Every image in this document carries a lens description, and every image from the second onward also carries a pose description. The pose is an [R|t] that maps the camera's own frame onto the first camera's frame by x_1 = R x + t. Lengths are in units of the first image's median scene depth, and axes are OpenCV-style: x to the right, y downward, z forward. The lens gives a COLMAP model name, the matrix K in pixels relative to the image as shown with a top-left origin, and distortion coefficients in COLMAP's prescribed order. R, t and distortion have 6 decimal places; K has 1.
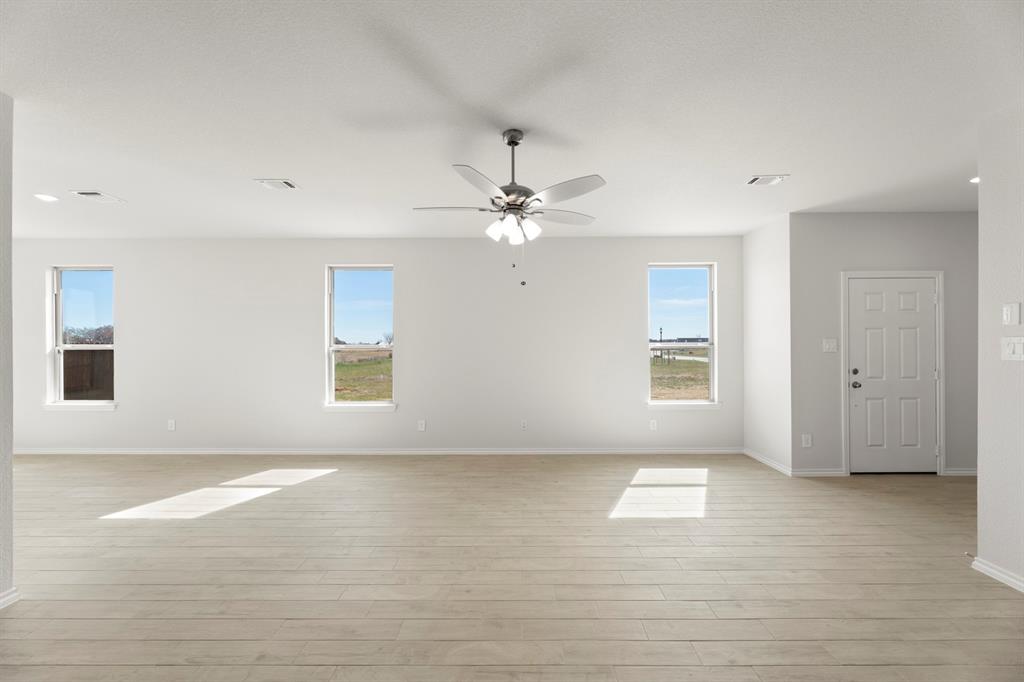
lens RADIAL K [[416.3, 0, 512.0], [0, 416.3, 341.0], [0, 0, 1]] dist [-0.000464, 0.000093]
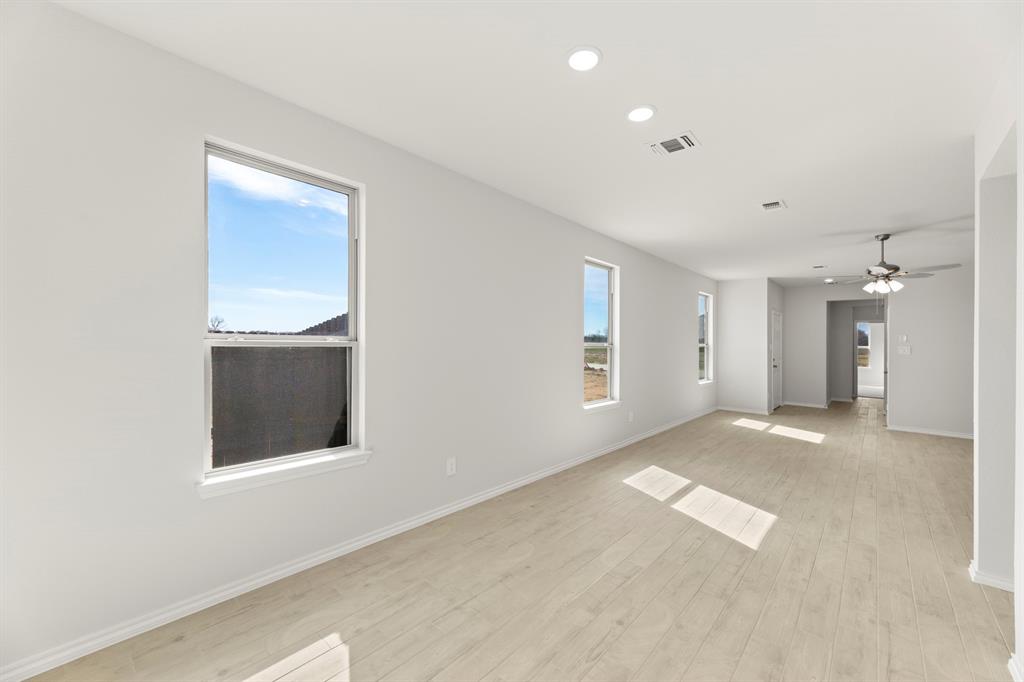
lens RADIAL K [[413.9, 0, 512.0], [0, 413.9, 341.0], [0, 0, 1]] dist [0.002813, -0.000058]
pose [[0.650144, 0.015568, 0.759652, -1.566807], [-0.025567, 0.999672, 0.001394, 0.011428], [-0.759381, -0.020328, 0.650329, 0.665362]]
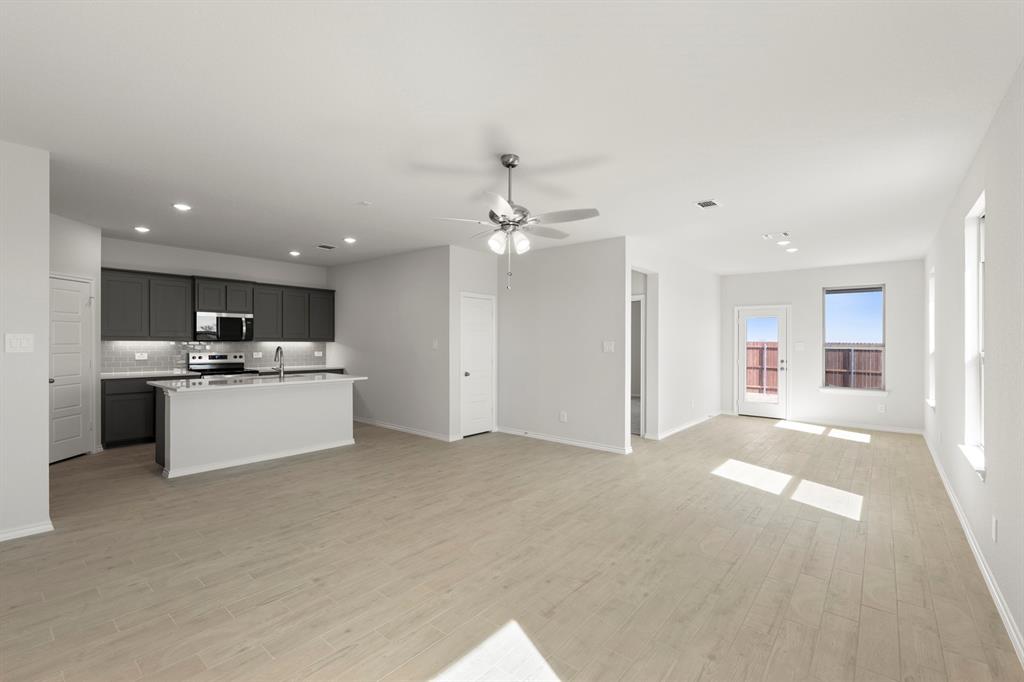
lens RADIAL K [[446.8, 0, 512.0], [0, 446.8, 341.0], [0, 0, 1]] dist [-0.000179, -0.000003]
pose [[-0.627621, -0.002456, -0.778516, 0.603562], [-0.003122, 0.999995, -0.000637, 0.000717], [0.778513, 0.002031, -0.627625, 1.113669]]
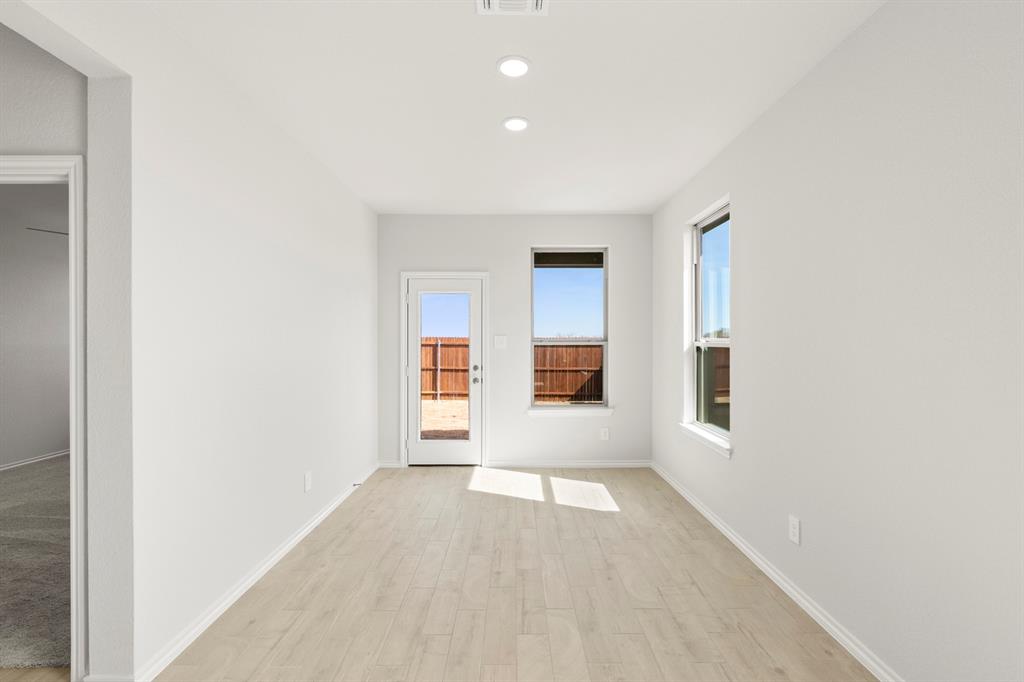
lens RADIAL K [[446.8, 0, 512.0], [0, 446.8, 341.0], [0, 0, 1]] dist [-0.000179, -0.000003]
pose [[0.014206, 0.005435, -0.999884, -0.464431], [0.004078, 0.999977, 0.005493, 0.009252], [0.999891, -0.004156, 0.014184, 0.894369]]
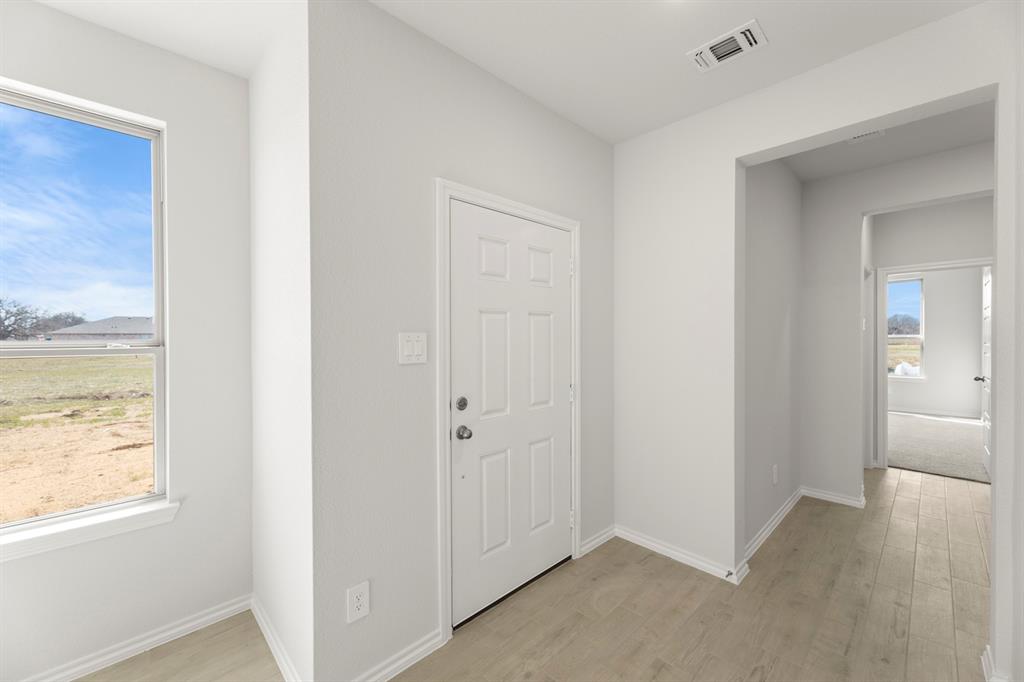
lens RADIAL K [[421.8, 0, 535.1], [0, 421.8, 340.1], [0, 0, 1]] dist [0.002599, 0.000043]
pose [[0.684583, -0.003896, 0.728925, 0.541288], [-0.003235, 0.999960, 0.008382, -0.000910], [-0.728928, -0.008096, 0.684543, 0.623505]]
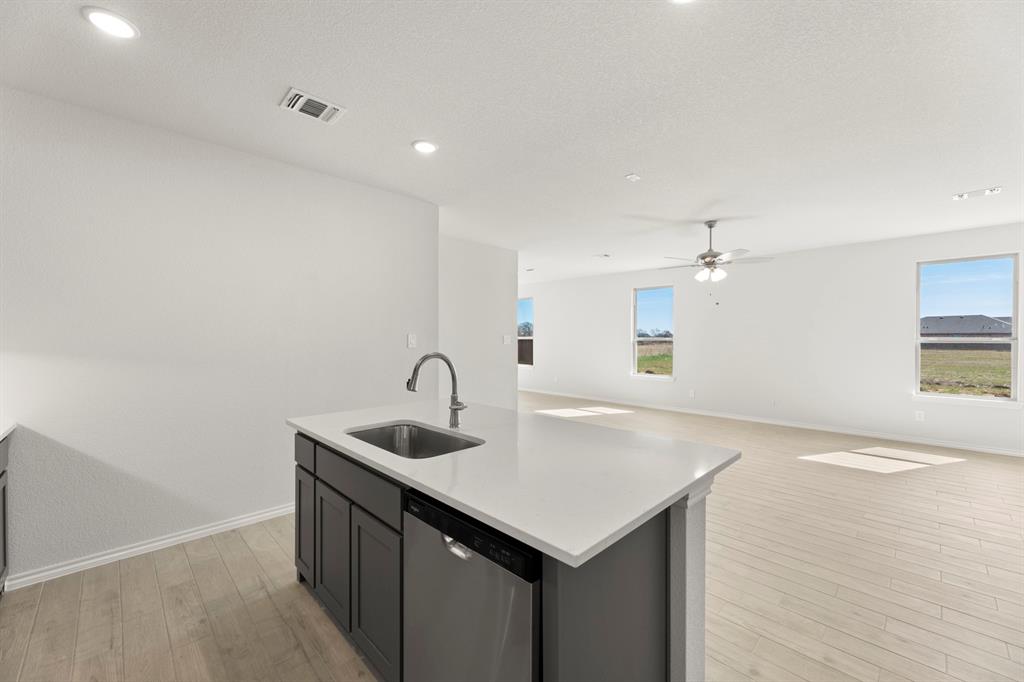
lens RADIAL K [[394.7, 0, 512.0], [0, 394.7, 341.0], [0, 0, 1]] dist [0.002385, 0.000197]
pose [[0.713472, 0.011542, -0.700589, 0.370481], [0.000236, 0.999860, 0.016714, -0.004479], [0.700684, -0.012090, 0.713369, -0.524446]]
